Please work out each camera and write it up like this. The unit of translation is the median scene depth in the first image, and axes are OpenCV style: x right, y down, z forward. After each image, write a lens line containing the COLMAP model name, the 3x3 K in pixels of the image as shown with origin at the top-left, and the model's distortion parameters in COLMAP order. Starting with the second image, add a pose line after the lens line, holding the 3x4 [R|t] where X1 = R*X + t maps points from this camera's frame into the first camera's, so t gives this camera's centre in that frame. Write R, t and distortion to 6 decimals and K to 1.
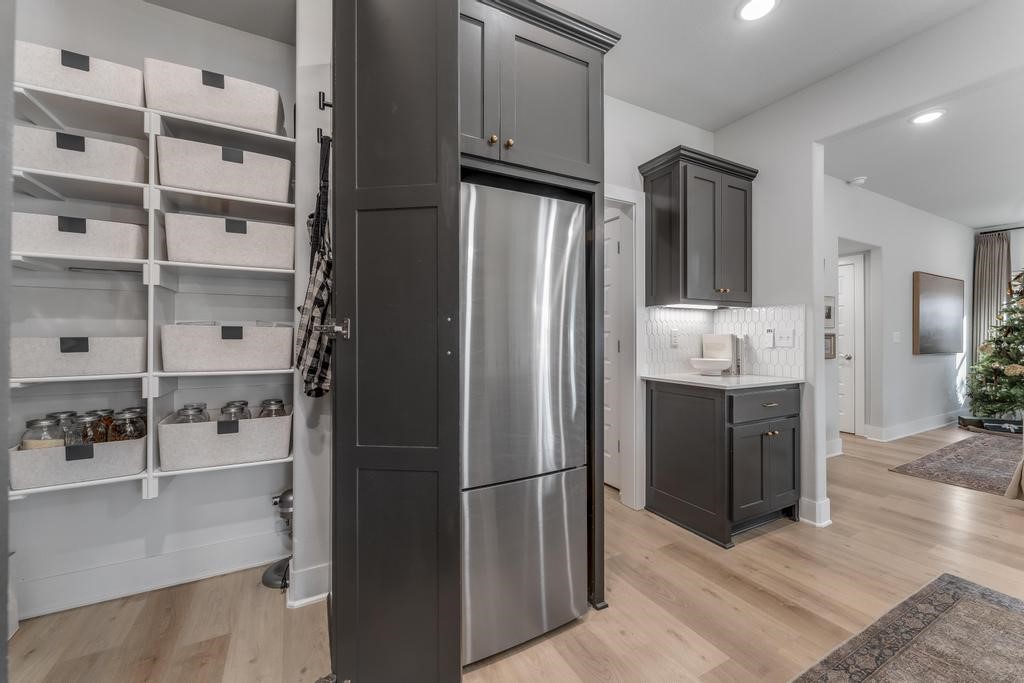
lens RADIAL K [[408.0, 0, 513.7], [0, 408.0, 335.5], [0, 0, 1]] dist [-0.000374, -0.000116]
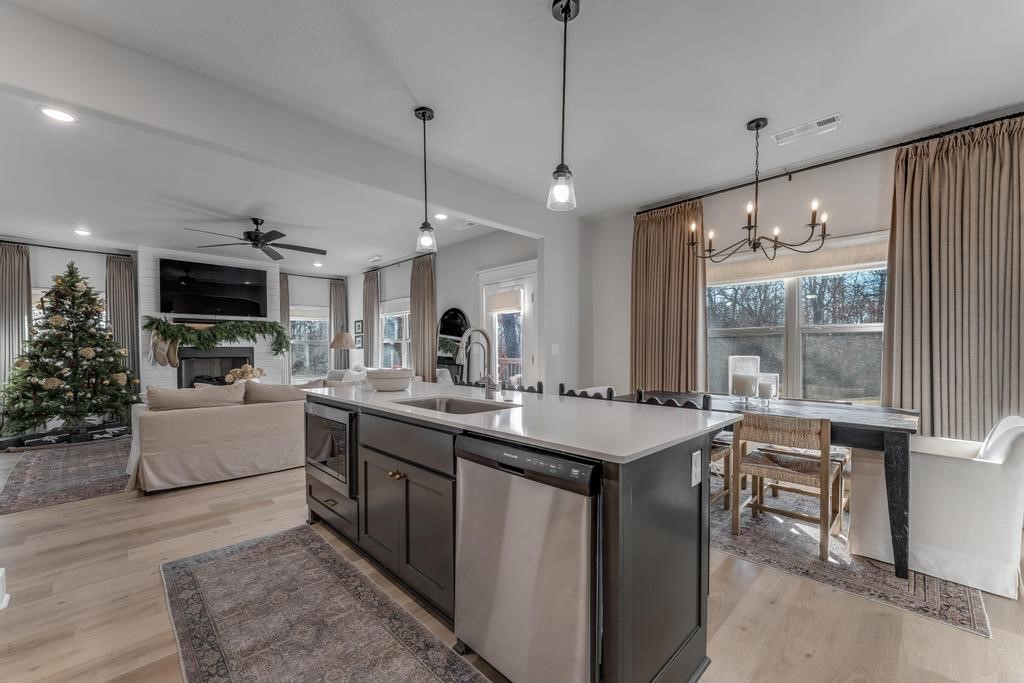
lens RADIAL K [[414.6, 0, 511.7], [0, 414.6, 354.3], [0, 0, 1]] dist [0.000265, -0.000026]
pose [[-0.275129, -0.012102, 0.961331, -0.196472], [0.004009, 0.999898, 0.013734, 0.001305], [-0.961399, 0.007632, -0.275052, 0.283750]]
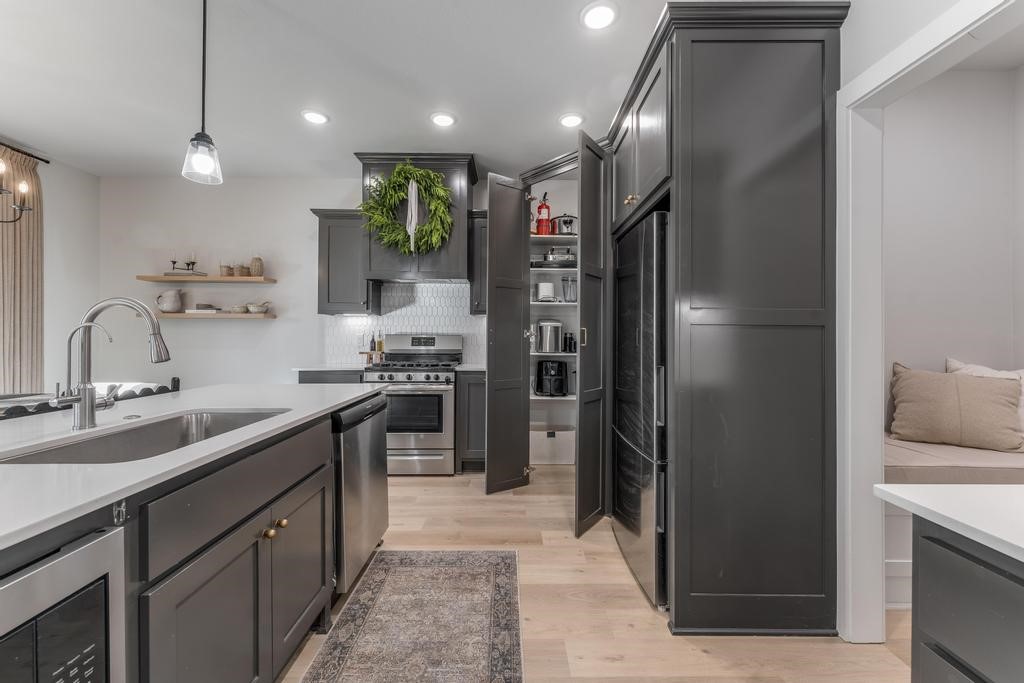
lens RADIAL K [[412.4, 0, 510.3], [0, 412.4, 335.9], [0, 0, 1]] dist [0.000044, -0.000057]
pose [[-0.475159, -0.001611, -0.879899, 0.769553], [-0.002970, 0.999996, -0.000228, -0.000094], [0.879895, 0.002505, -0.475161, 0.709968]]
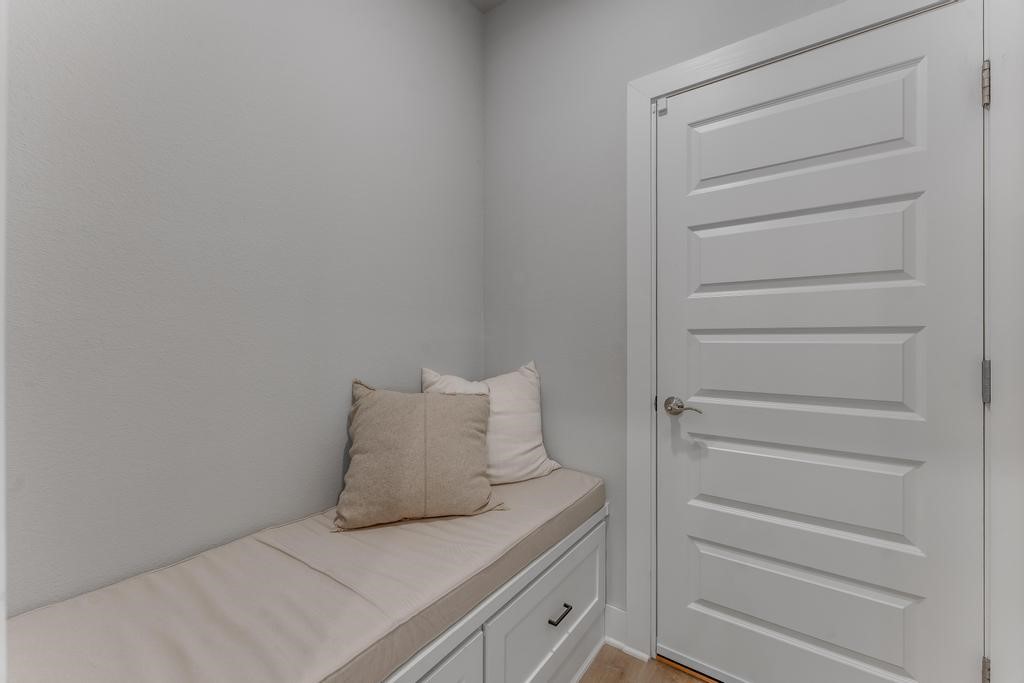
lens RADIAL K [[408.0, 0, 513.7], [0, 408.0, 335.5], [0, 0, 1]] dist [-0.000374, -0.000116]
pose [[0.433228, -0.004279, -0.901274, 0.165334], [-0.000099, 0.999988, -0.004795, -0.000849], [0.901284, 0.002167, 0.433223, 0.967885]]
